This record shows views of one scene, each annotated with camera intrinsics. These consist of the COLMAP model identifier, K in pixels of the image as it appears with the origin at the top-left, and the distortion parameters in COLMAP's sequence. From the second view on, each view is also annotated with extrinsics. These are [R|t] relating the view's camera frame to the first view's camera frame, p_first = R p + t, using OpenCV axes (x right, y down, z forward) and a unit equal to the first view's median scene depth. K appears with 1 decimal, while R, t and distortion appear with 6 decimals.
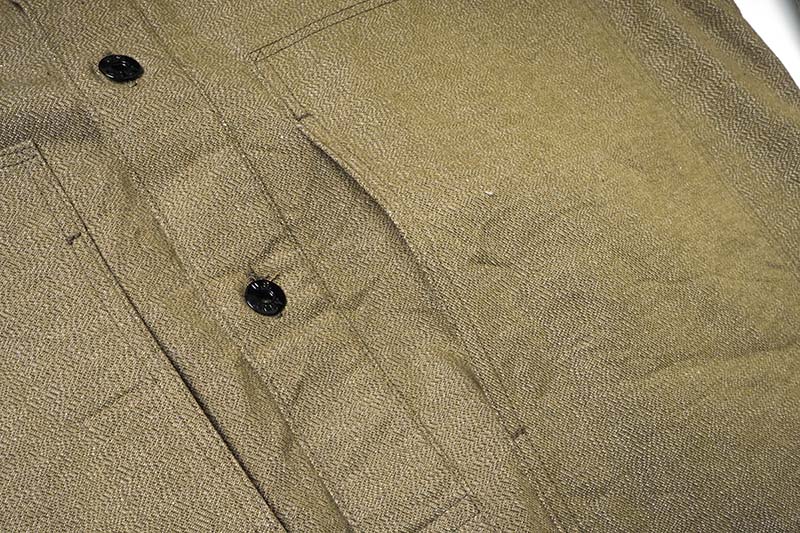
lens RADIAL K [[847.8, 0, 404.2], [0, 847.8, 270.6], [0, 0, 1]] dist [0.006702, 0.000000]
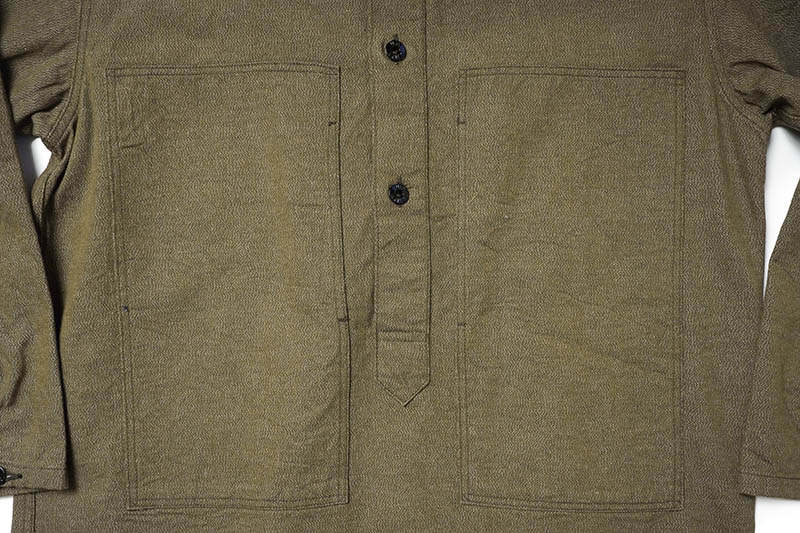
lens RADIAL K [[761.4, 0, 398.6], [0, 761.4, 264.1], [0, 0, 1]] dist [-0.000773, 0.000000]
pose [[0.804903, 0.553776, -0.213220, 0.306094], [-0.468212, 0.813425, 0.345135, -0.451955], [0.364566, -0.177968, 0.914013, -0.653656]]
